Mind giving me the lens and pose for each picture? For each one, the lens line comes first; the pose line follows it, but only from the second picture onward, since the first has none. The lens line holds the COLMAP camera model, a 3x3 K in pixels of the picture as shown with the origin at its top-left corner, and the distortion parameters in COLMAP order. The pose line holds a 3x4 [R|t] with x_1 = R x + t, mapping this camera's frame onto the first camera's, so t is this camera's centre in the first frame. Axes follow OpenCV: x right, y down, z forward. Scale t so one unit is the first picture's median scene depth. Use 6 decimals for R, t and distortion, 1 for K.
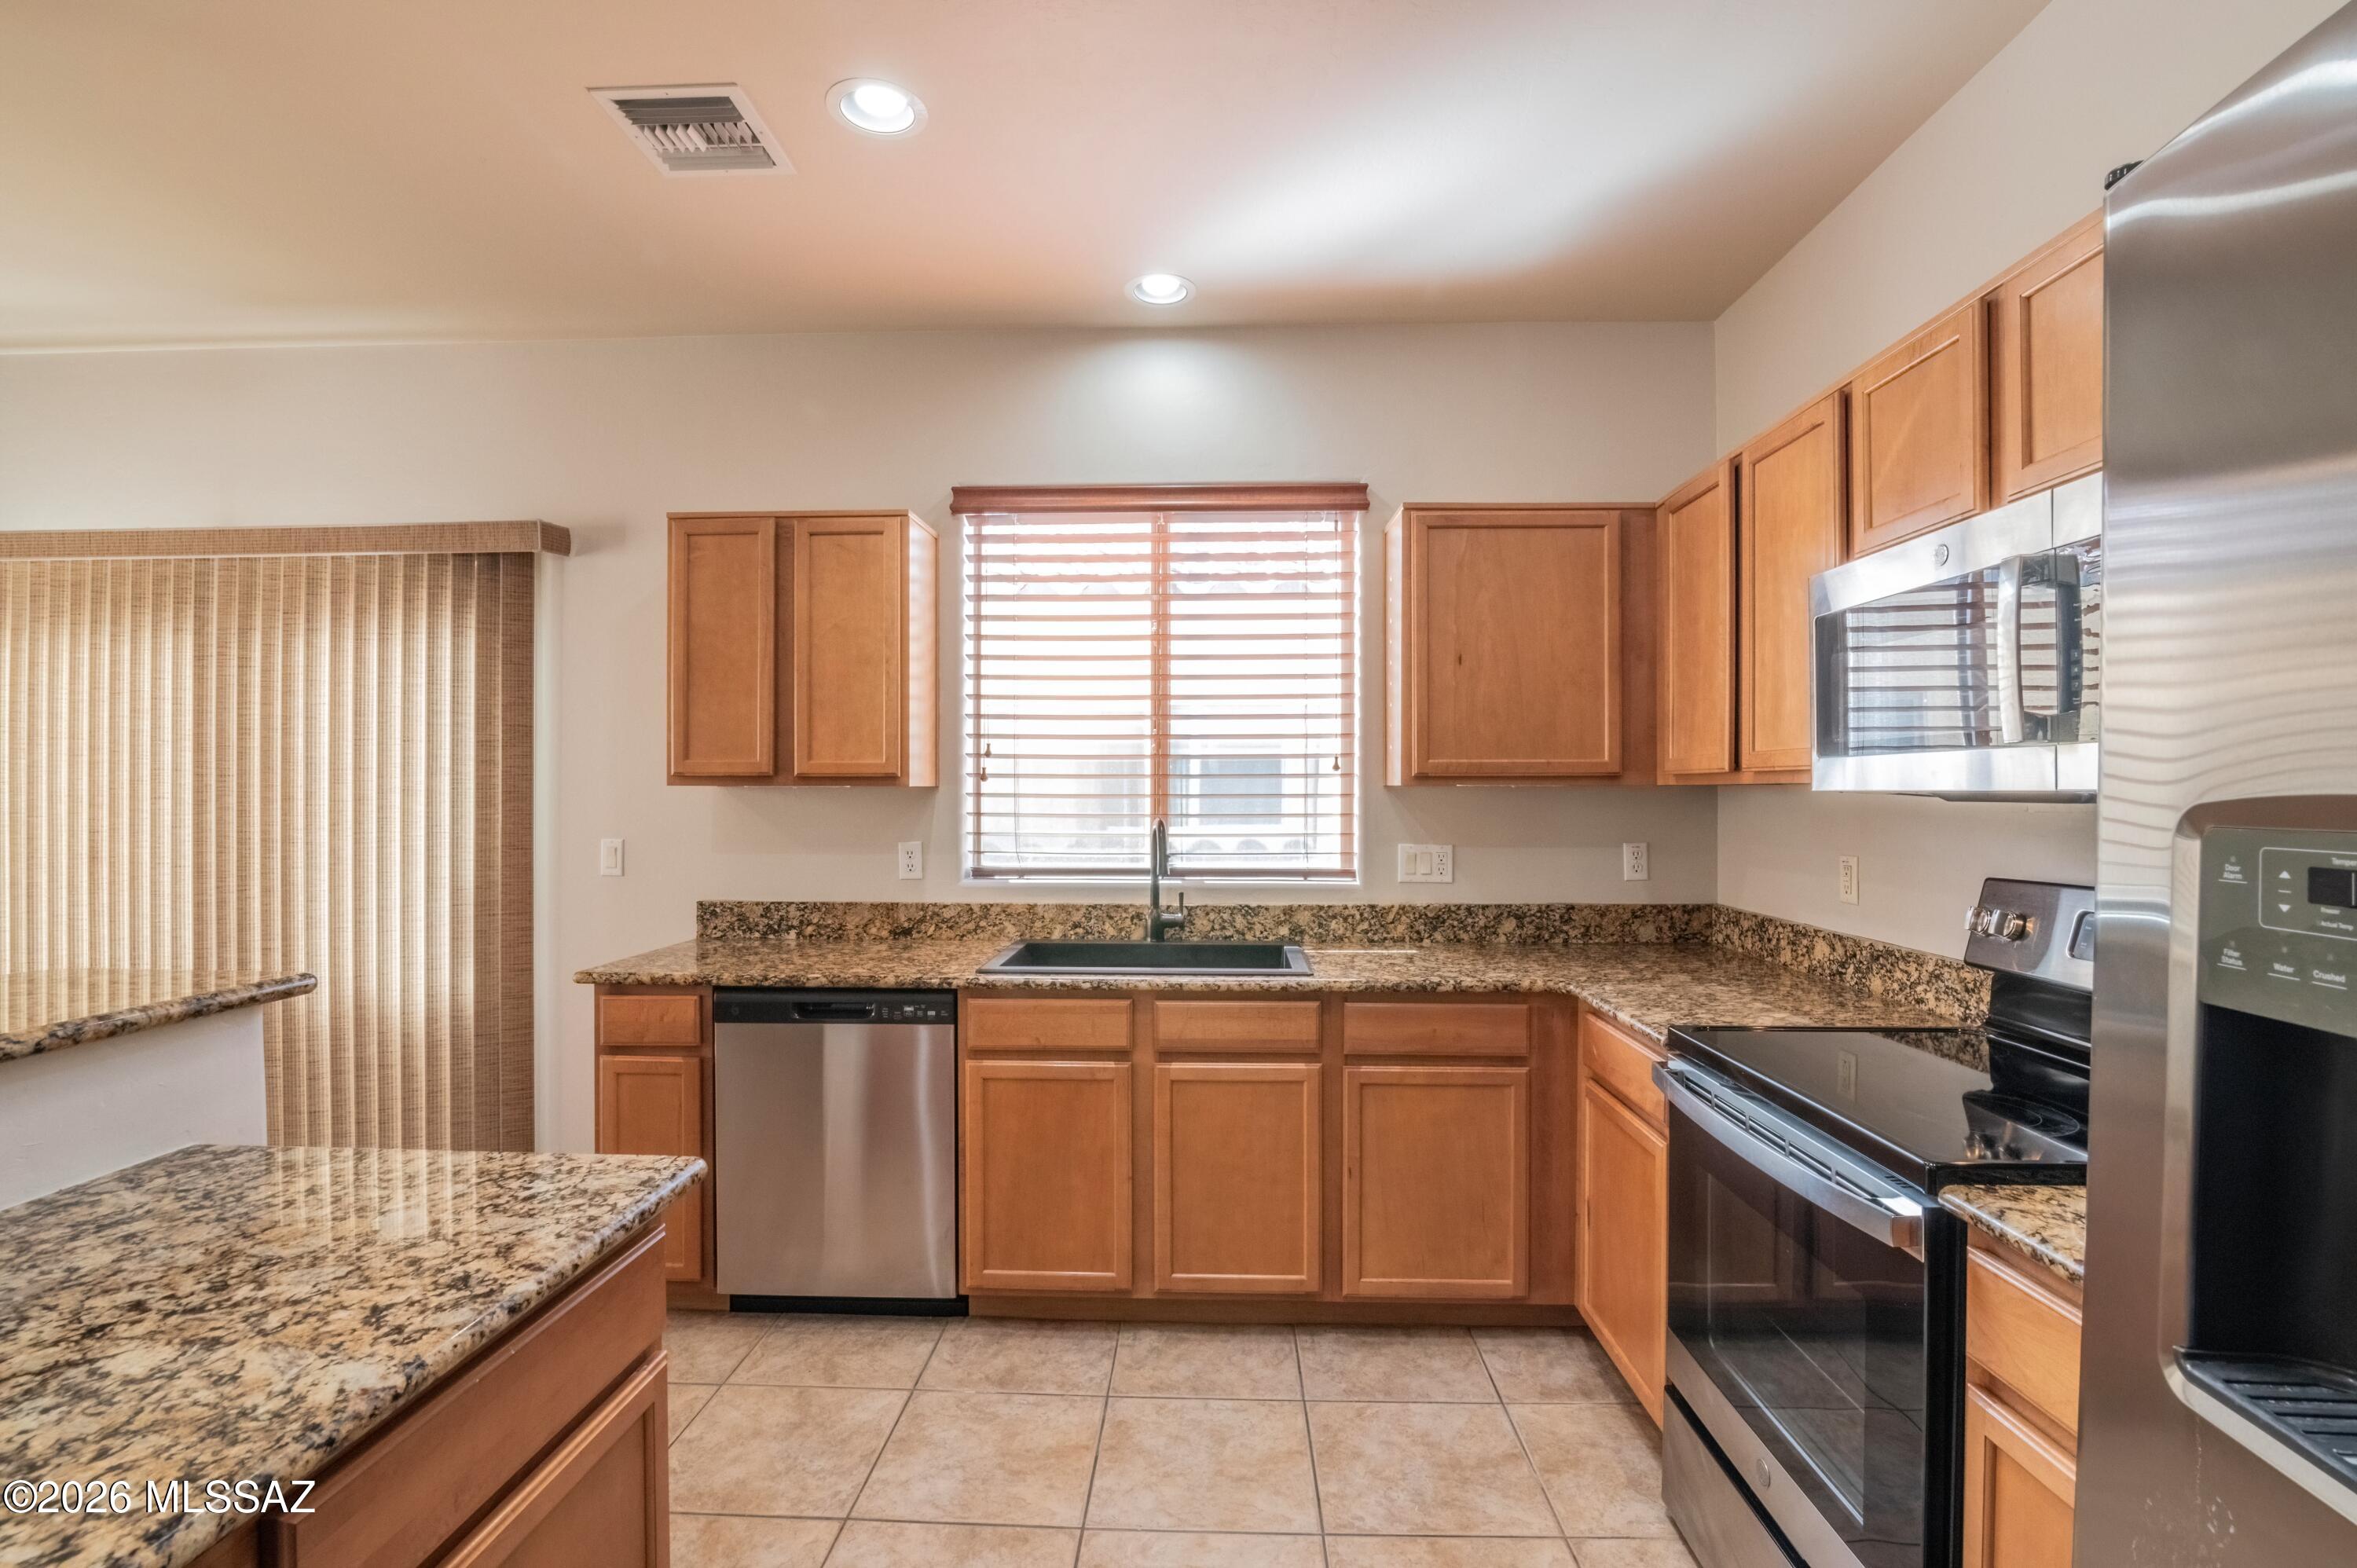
lens RADIAL K [[1081.4, 0, 1185.1], [0, 1081.4, 790.0], [0, 0, 1]] dist [-0.021197, 0.001848]
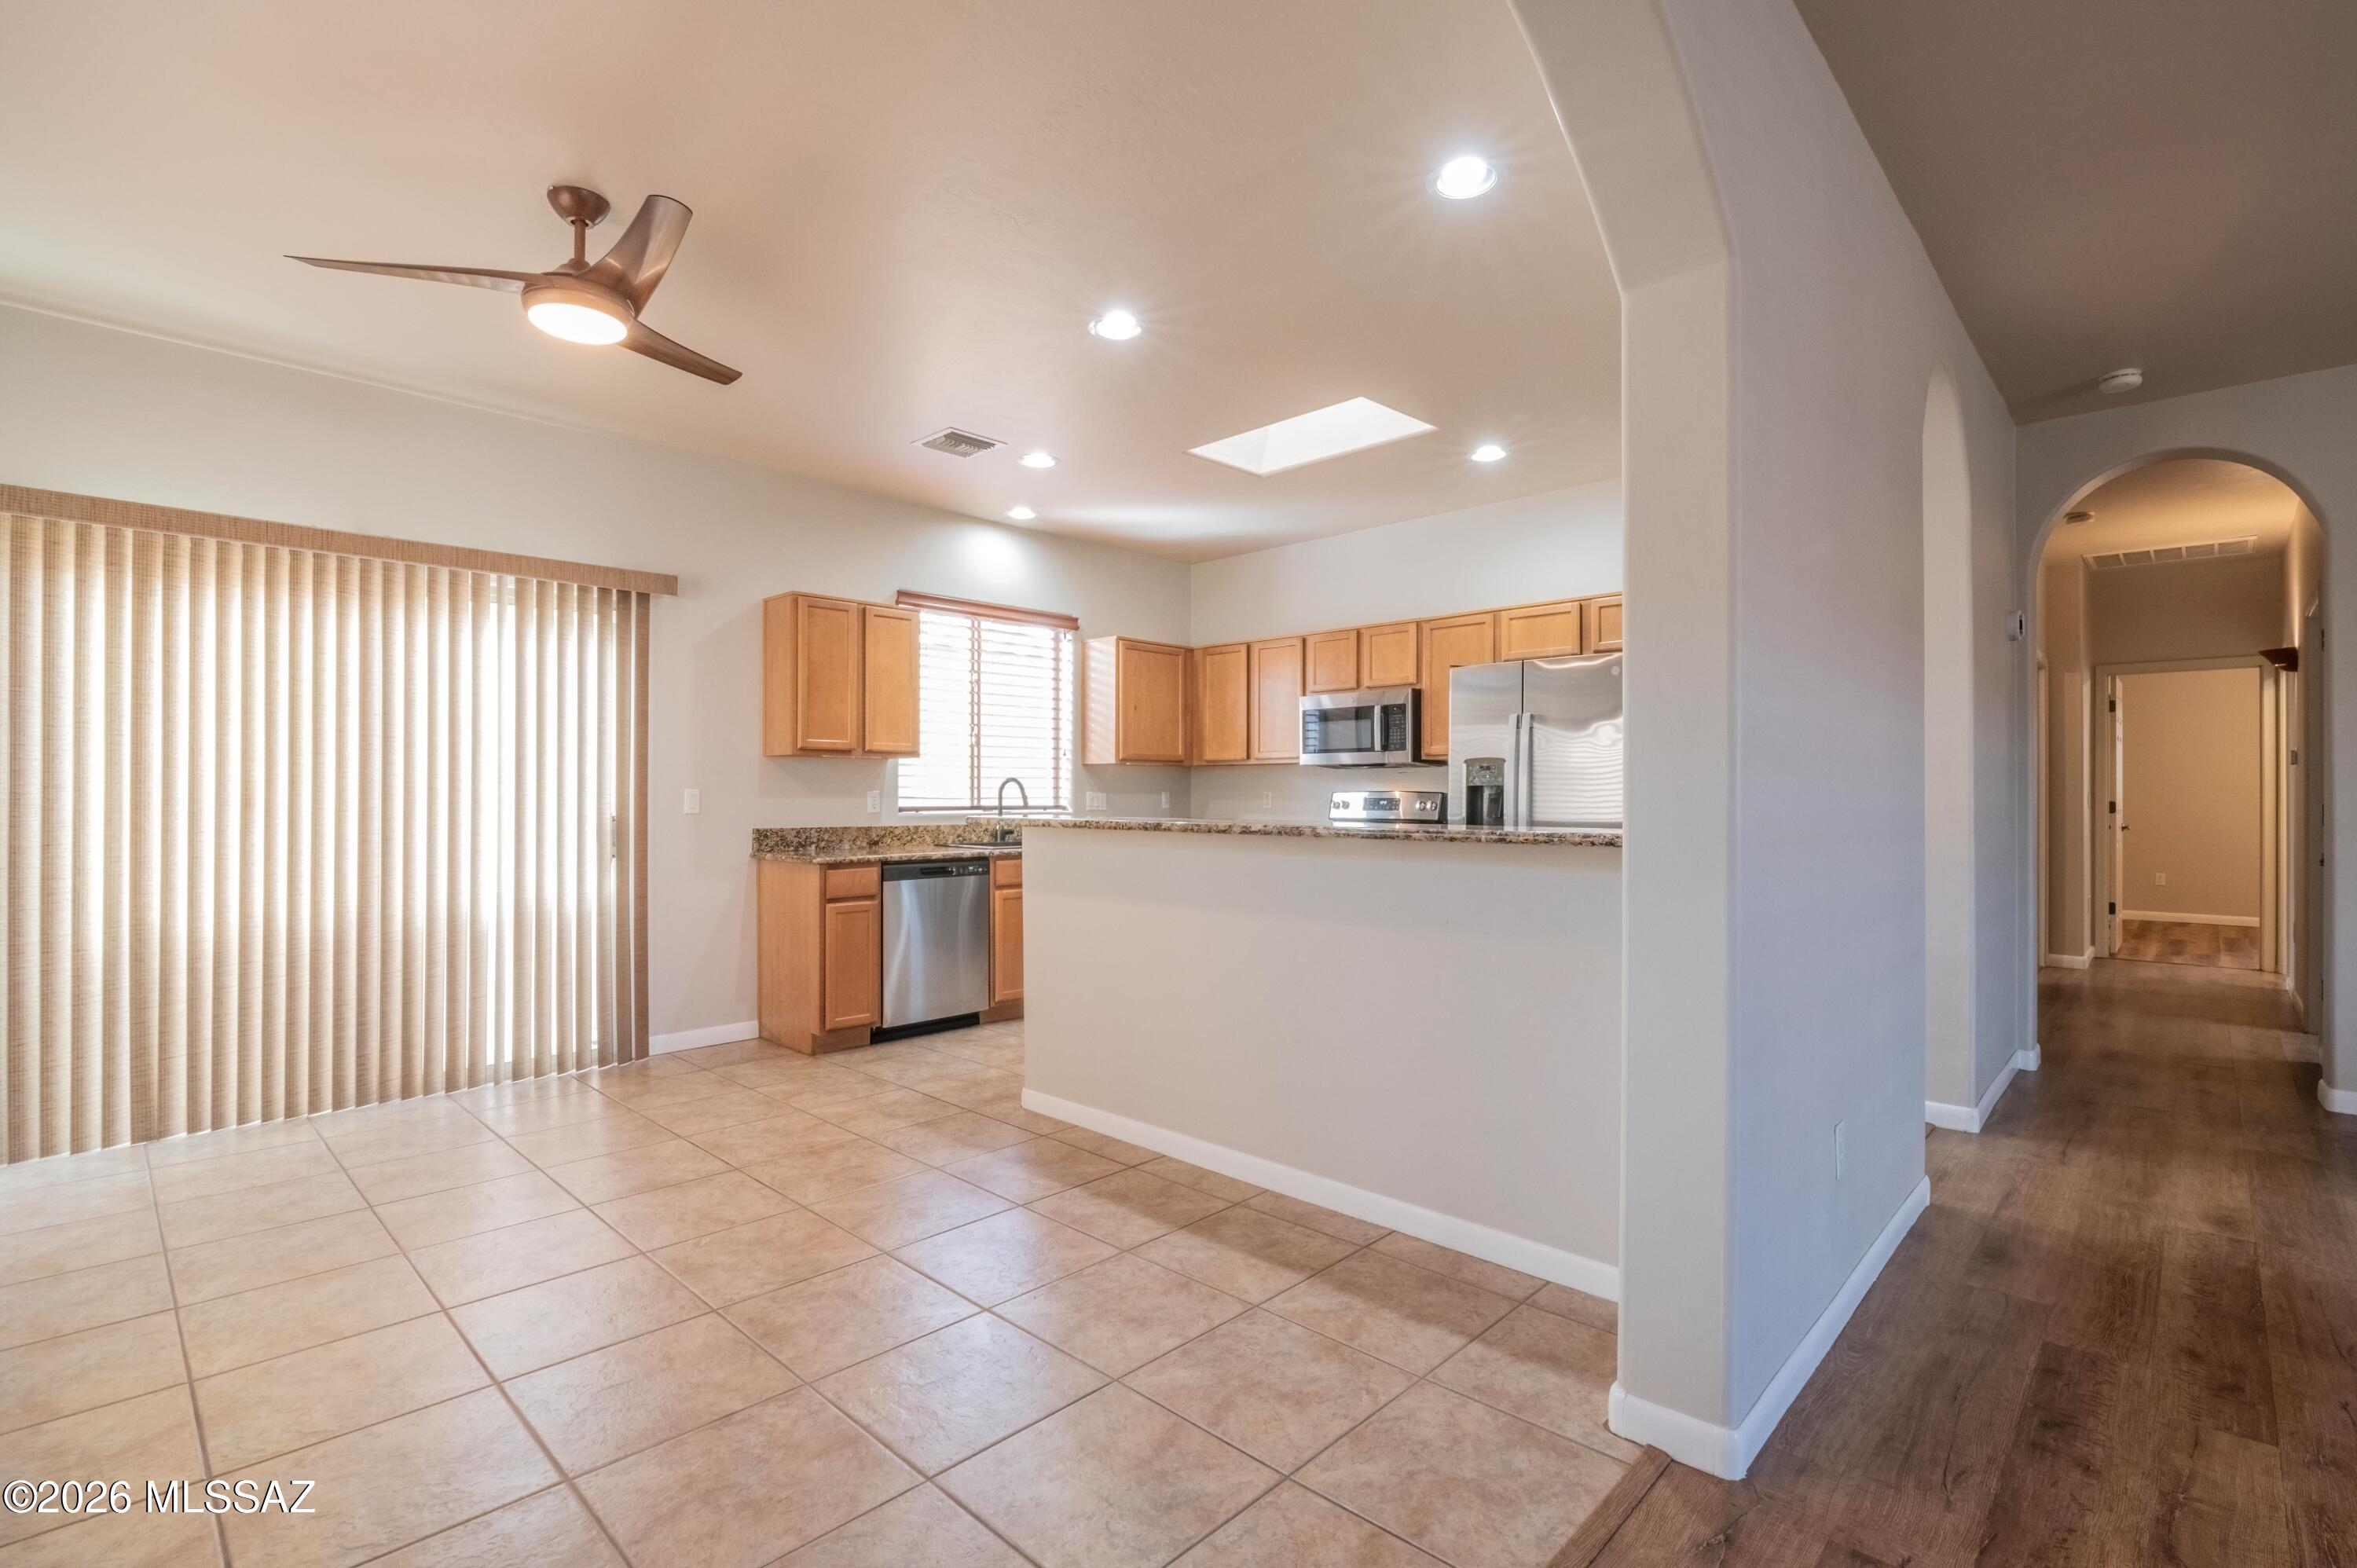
lens RADIAL K [[1081.4, 0, 1185.9], [0, 1081.4, 788.7], [0, 0, 1]] dist [-0.021197, 0.001848]
pose [[0.664556, 0.003455, 0.747230, -1.291260], [-0.000725, 0.999992, -0.003978, 0.053788], [-0.747238, 0.002102, 0.664553, -0.552076]]
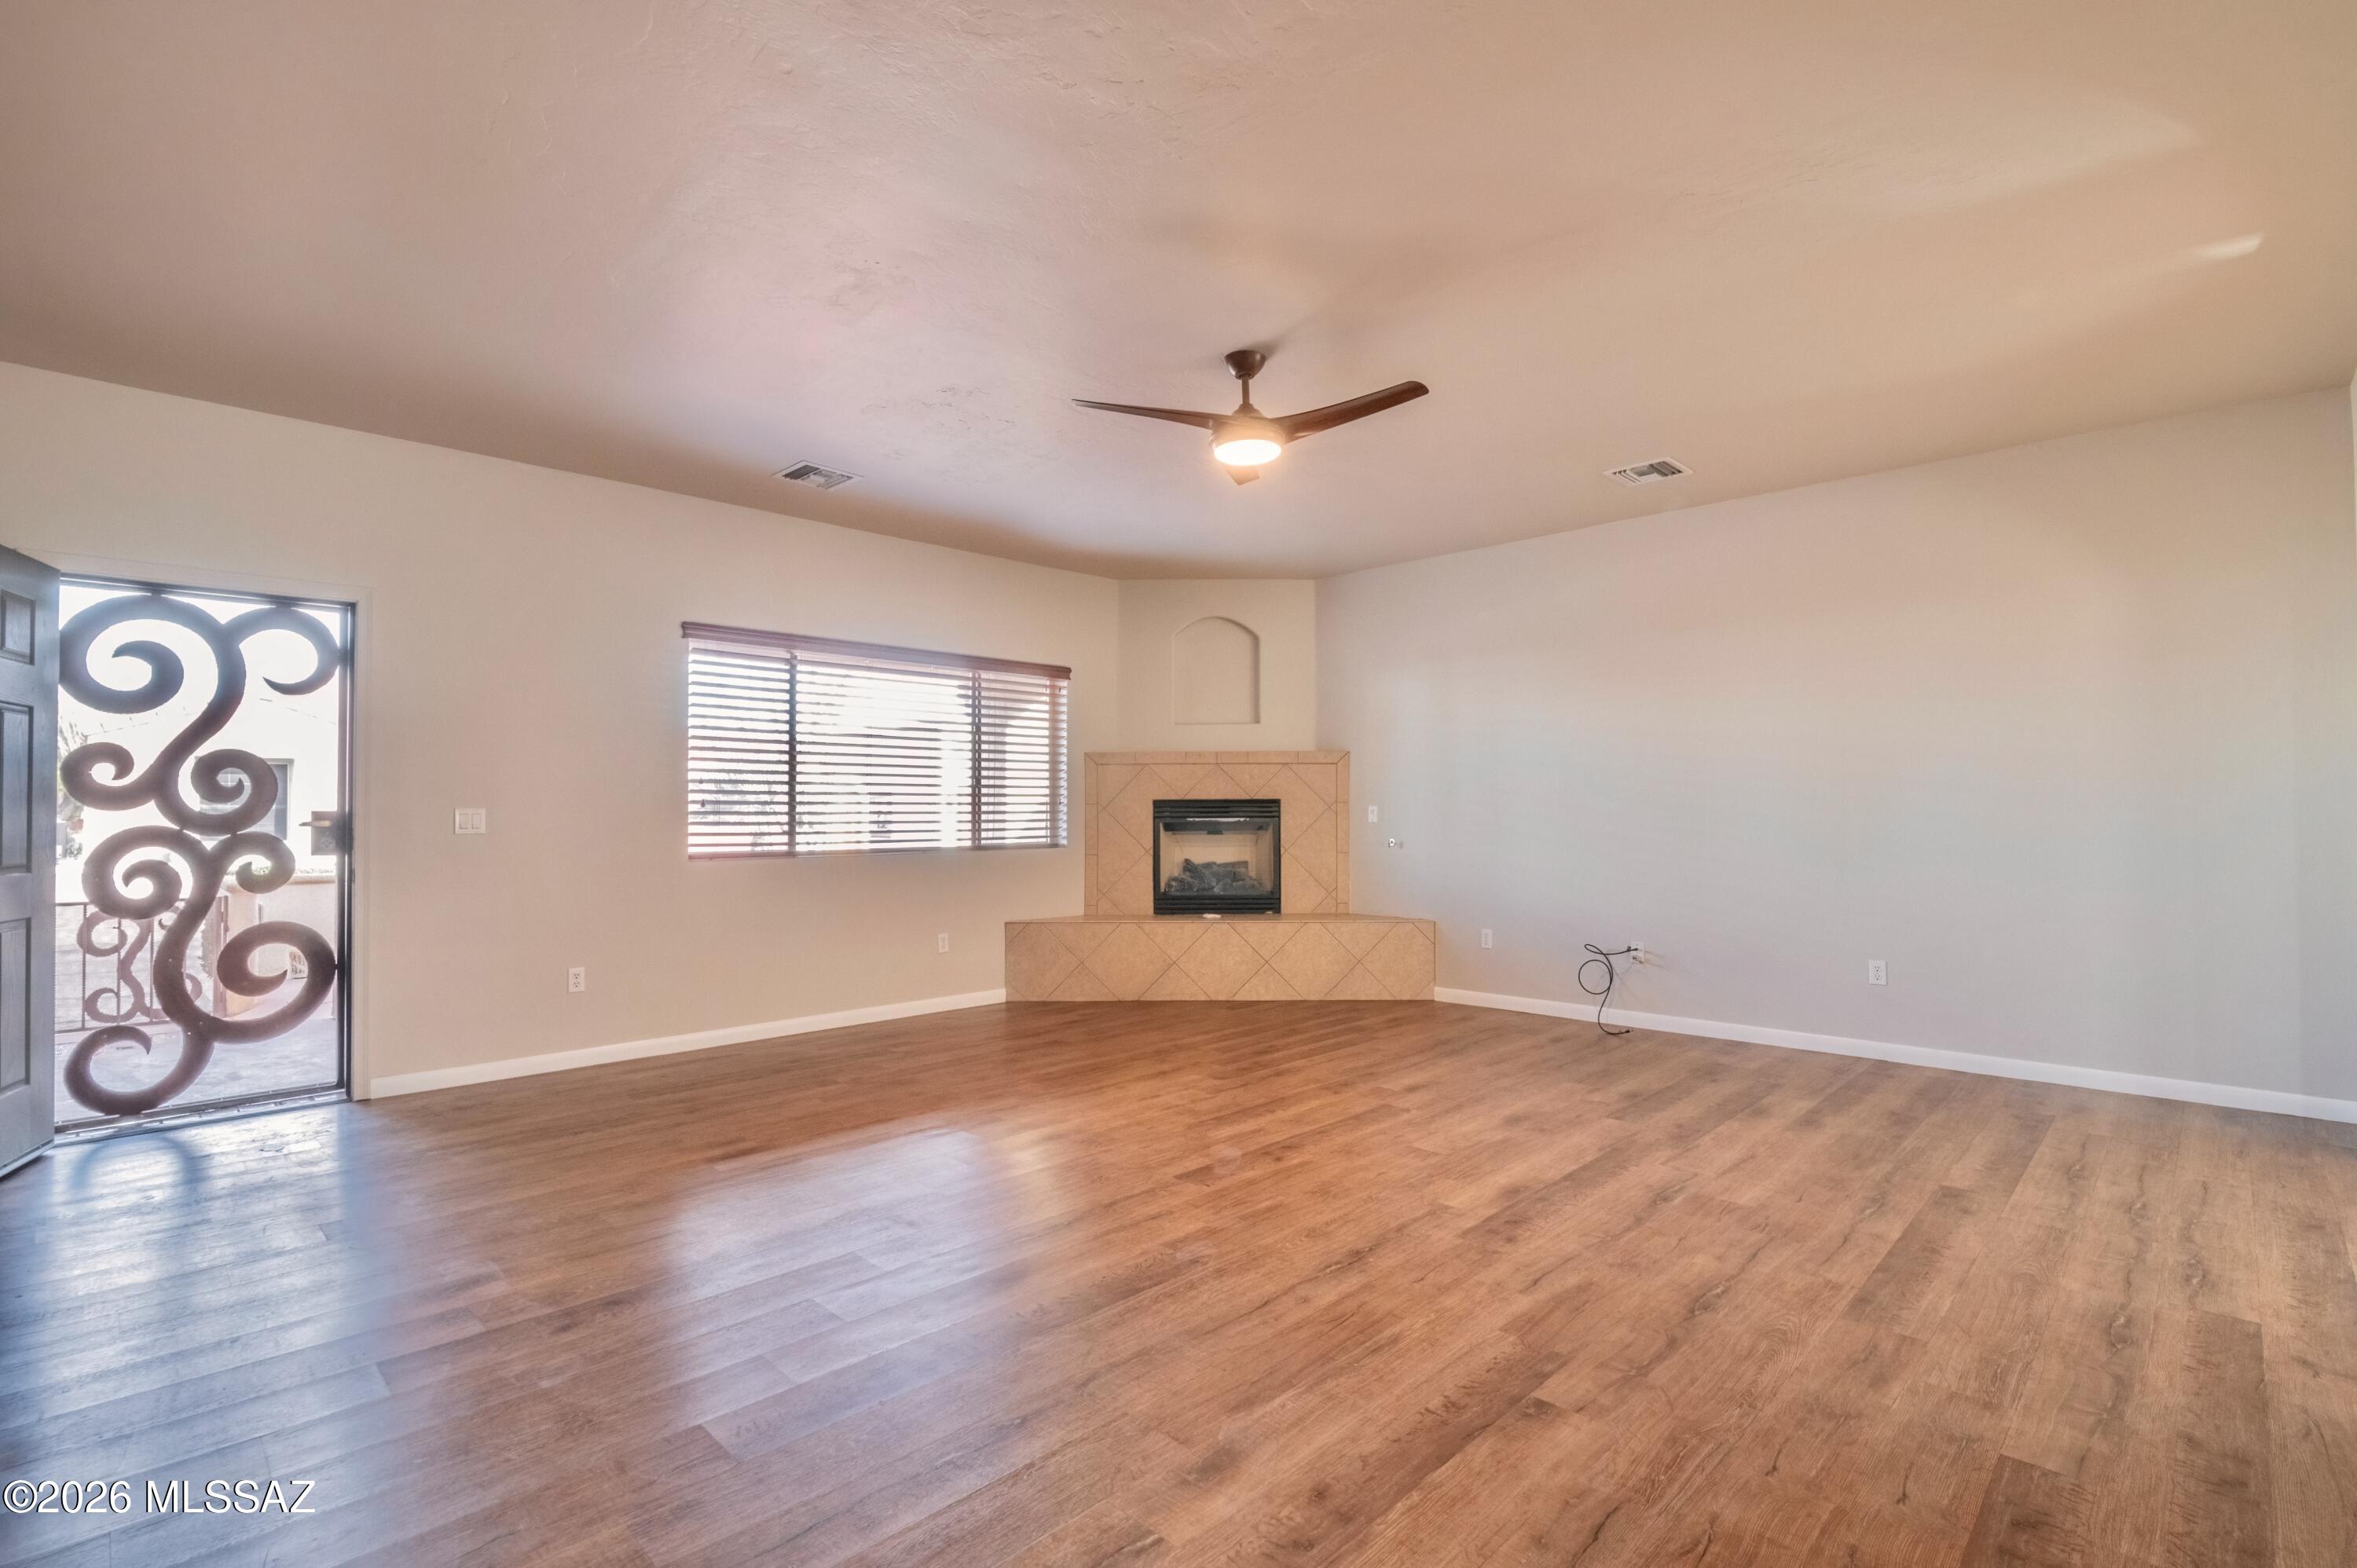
lens RADIAL K [[1081.4, 0, 1185.9], [0, 1081.4, 793.6], [0, 0, 1]] dist [-0.021197, 0.001848]
pose [[-0.673159, -0.011653, -0.739406, 0.388501], [0.000946, 0.999861, -0.016619, 0.056272], [0.739497, -0.011886, -0.673055, -0.549309]]
